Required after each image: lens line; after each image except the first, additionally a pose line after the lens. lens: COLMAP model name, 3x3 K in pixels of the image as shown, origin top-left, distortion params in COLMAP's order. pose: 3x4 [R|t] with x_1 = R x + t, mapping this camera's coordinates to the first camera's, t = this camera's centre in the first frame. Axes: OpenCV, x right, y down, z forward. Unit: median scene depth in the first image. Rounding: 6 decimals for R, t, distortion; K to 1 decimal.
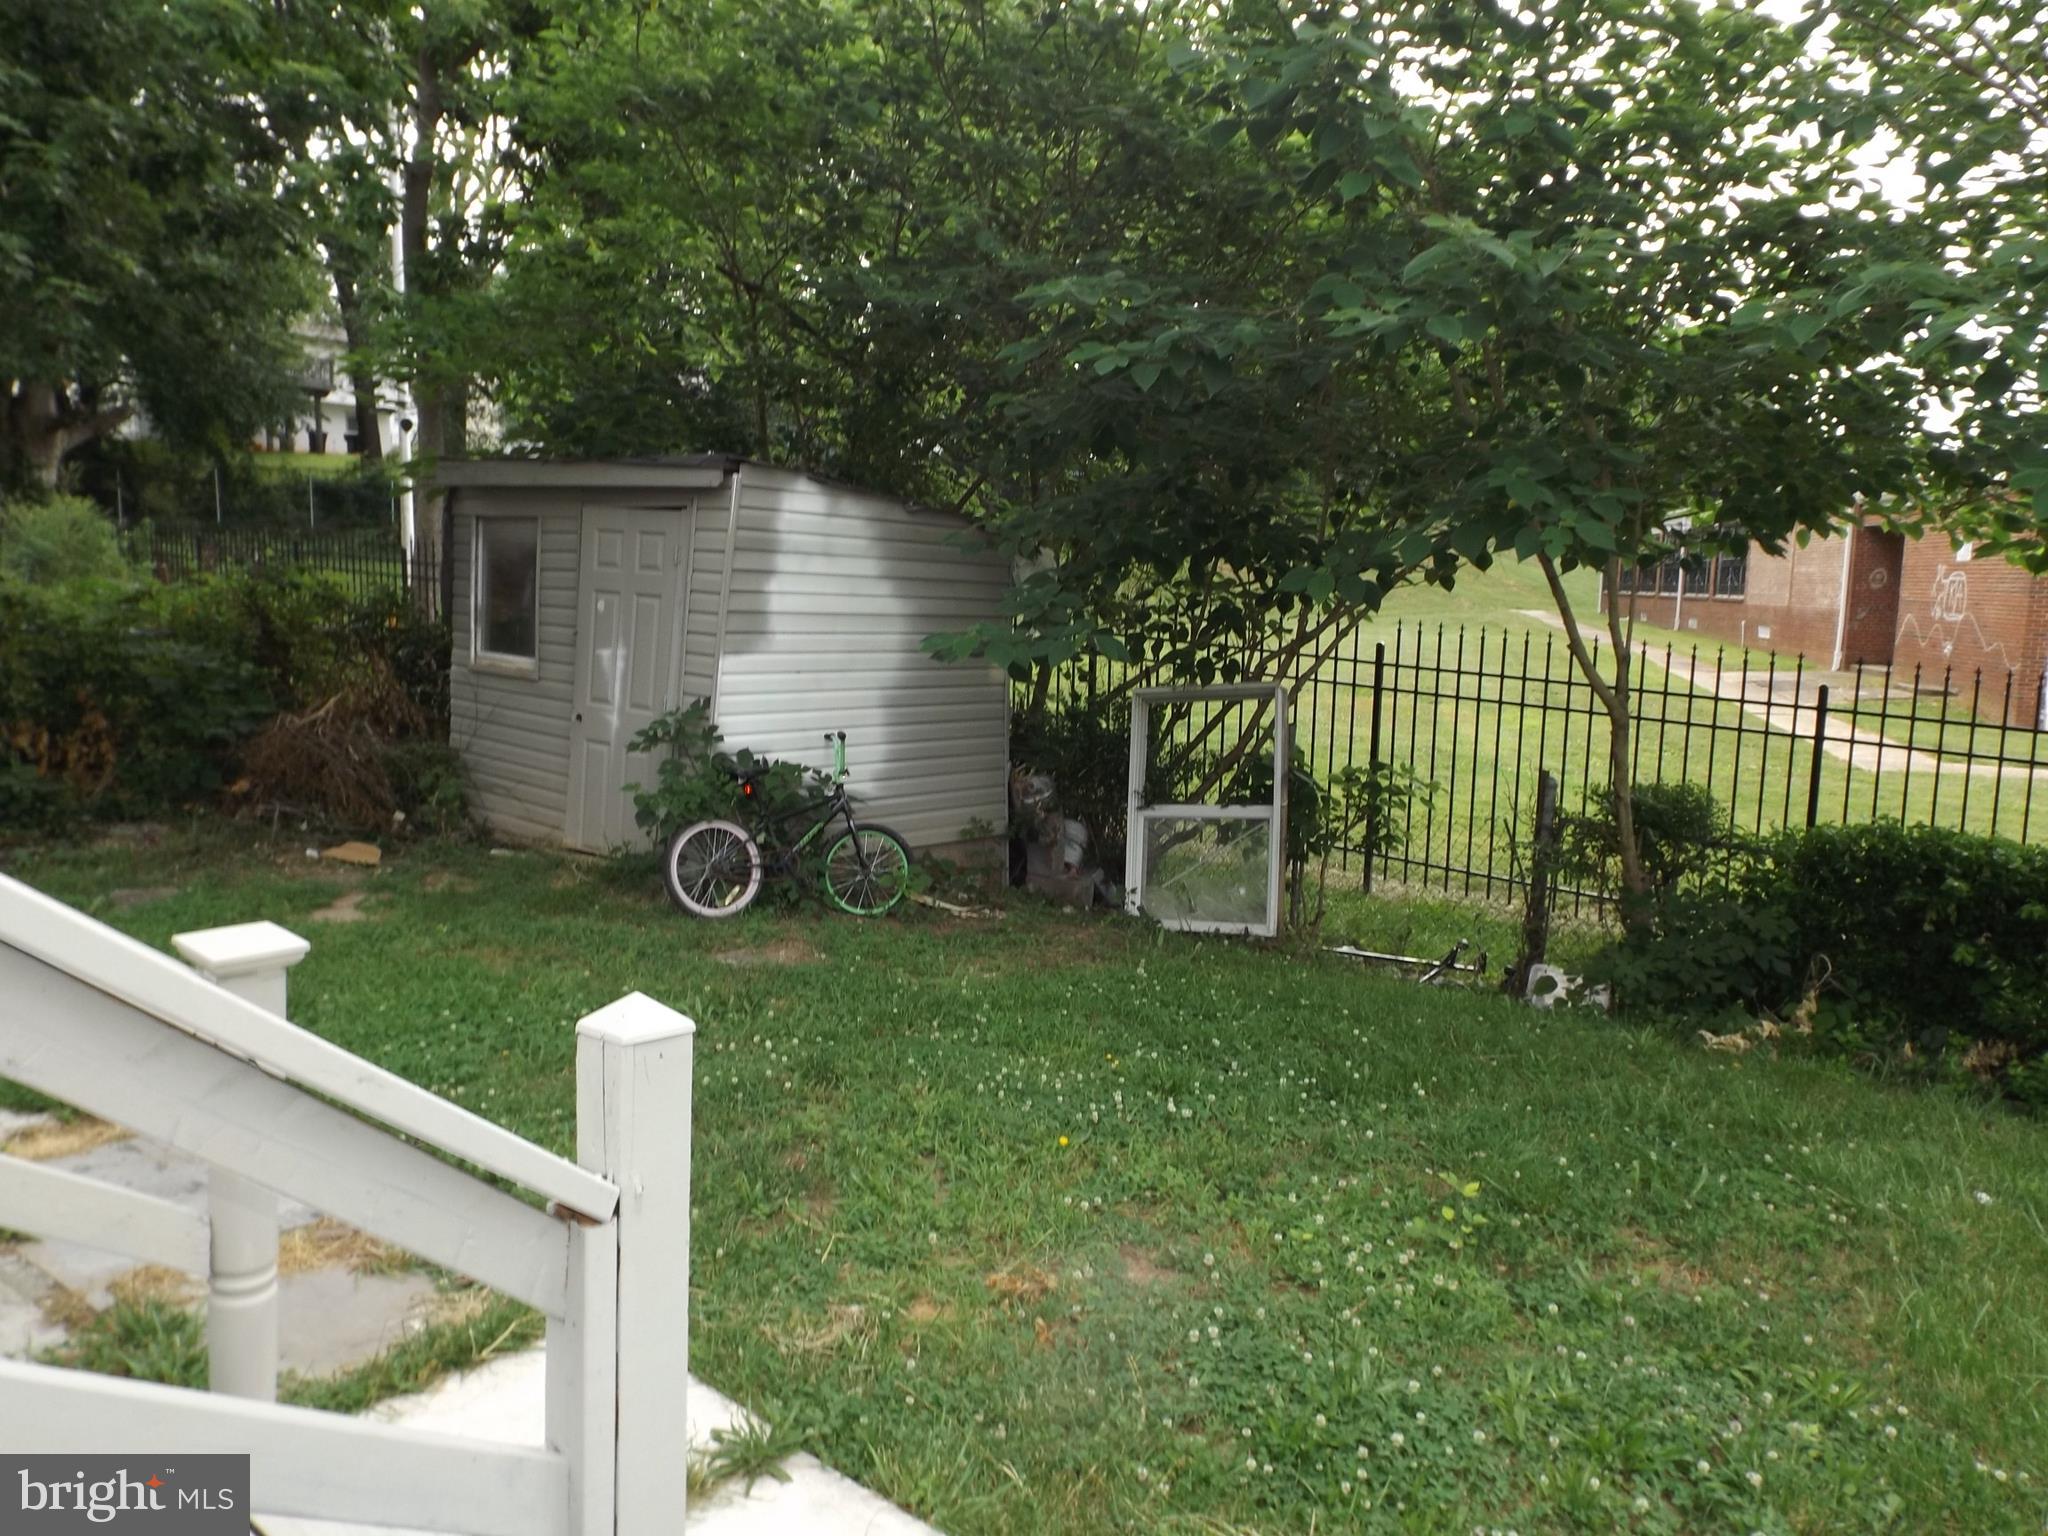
lens RADIAL K [[1485.2, 0, 1025.6], [0, 1485.2, 759.0], [0, 0, 1]] dist [-0.002585, 0.000224]
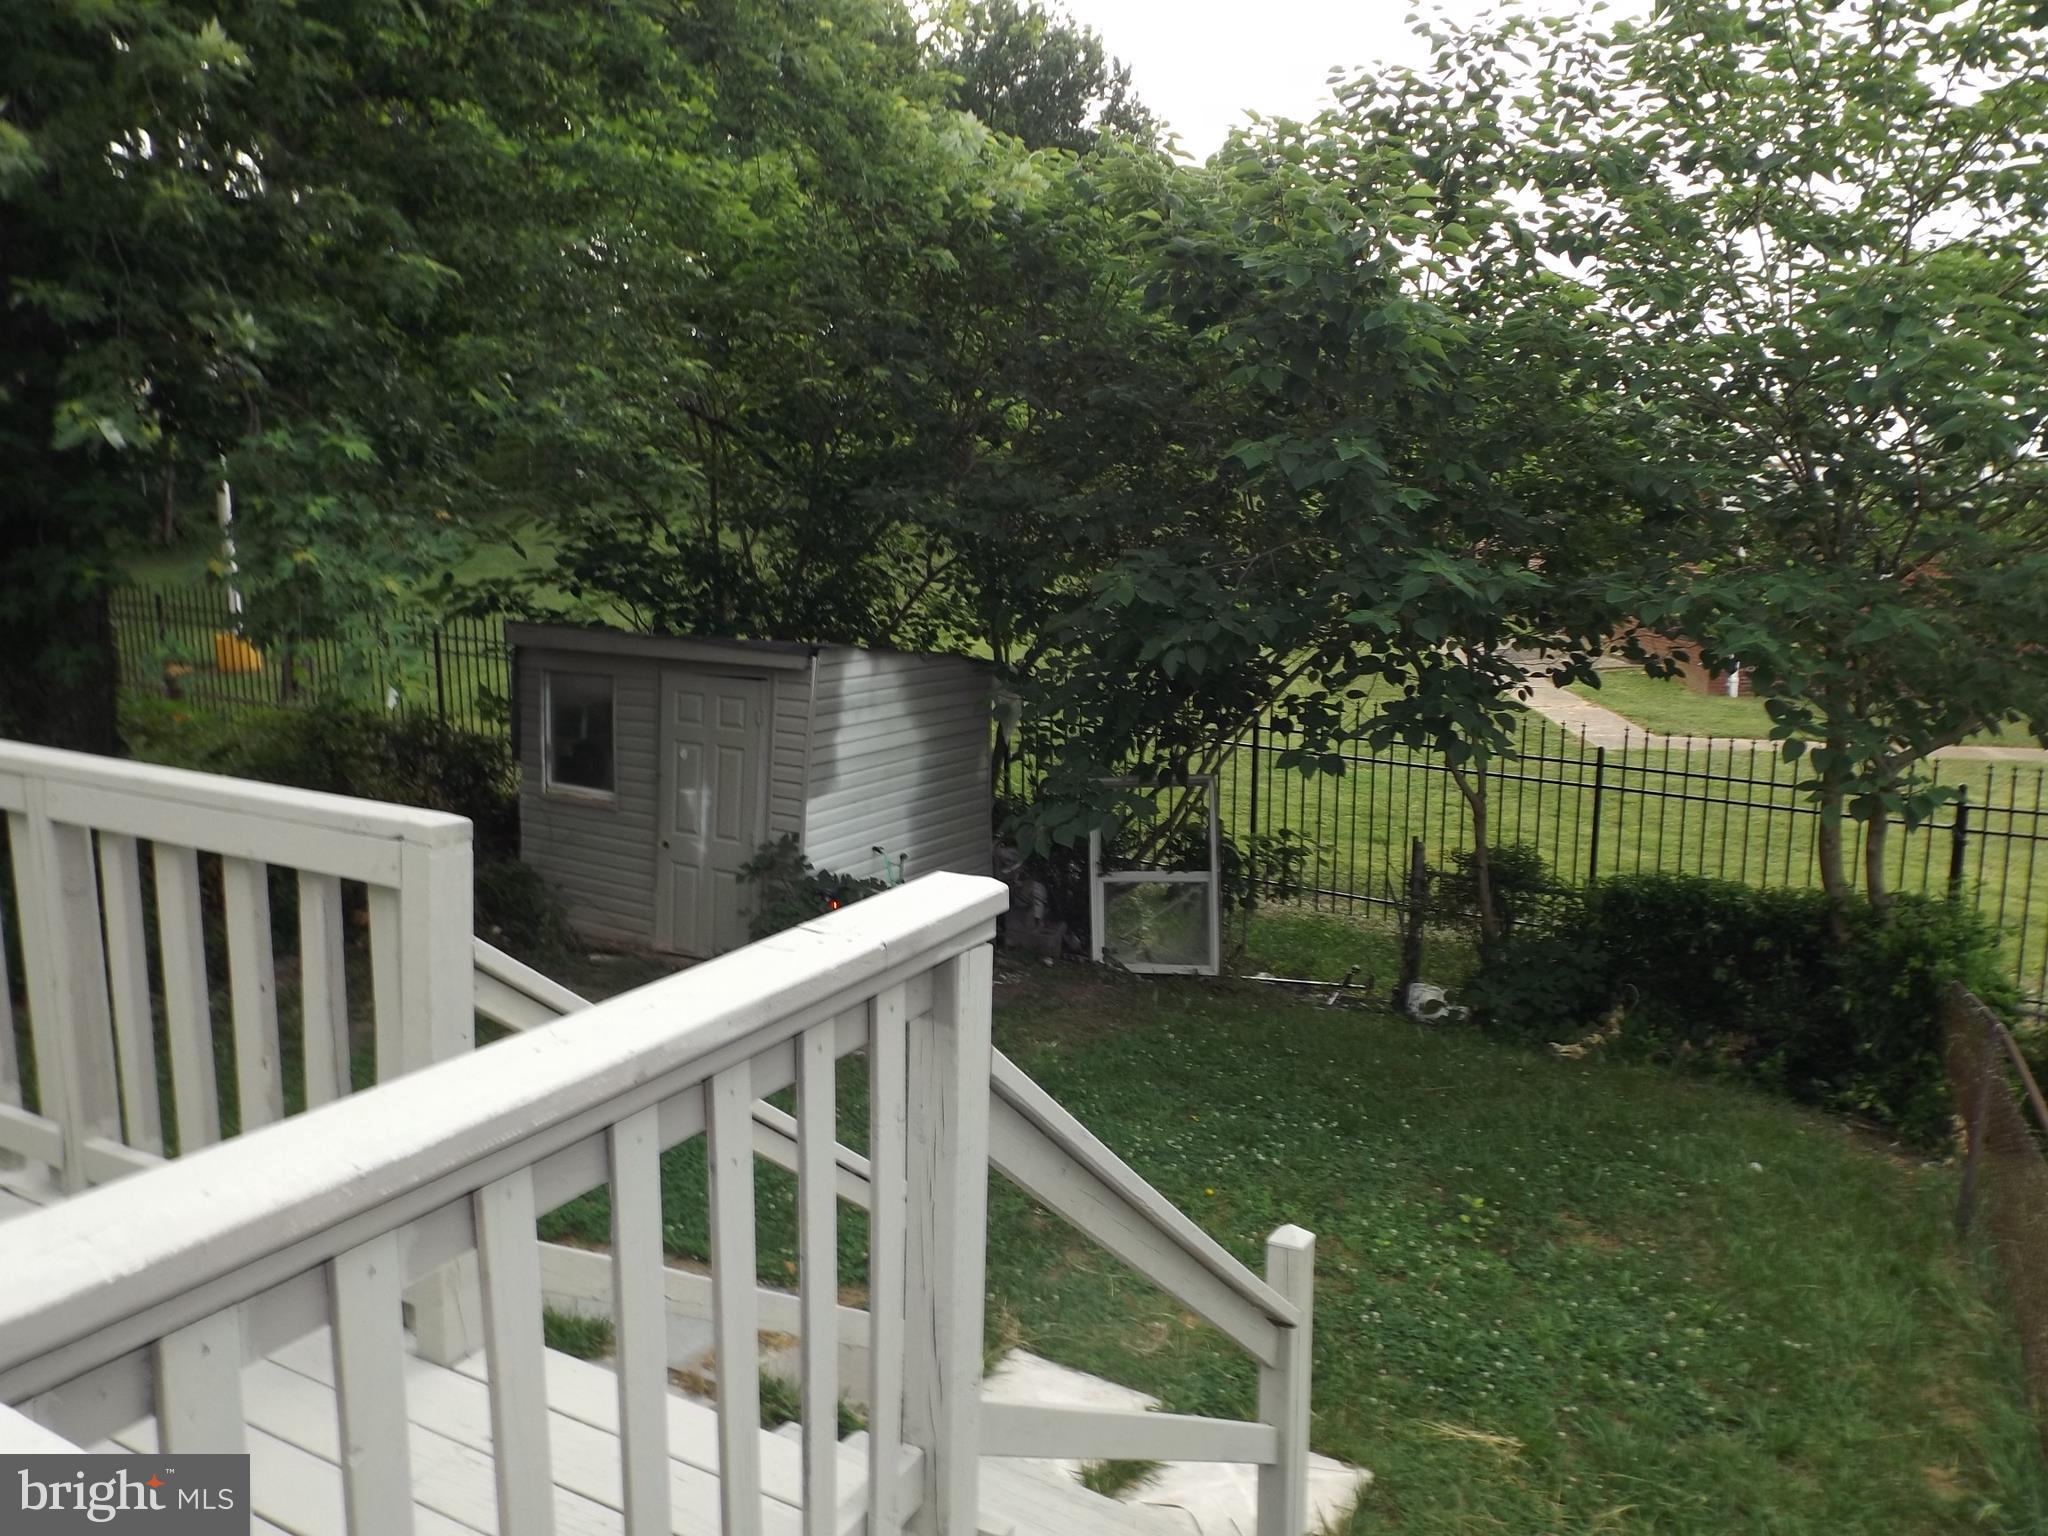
lens RADIAL K [[1485.2, 0, 1023.8], [0, 1485.2, 771.1], [0, 0, 1]] dist [-0.002585, 0.000224]
pose [[0.984625, -0.053027, 0.166439, -0.226056], [0.044129, 0.997415, 0.056715, -0.153108], [-0.169016, -0.048498, 0.984419, -0.253851]]
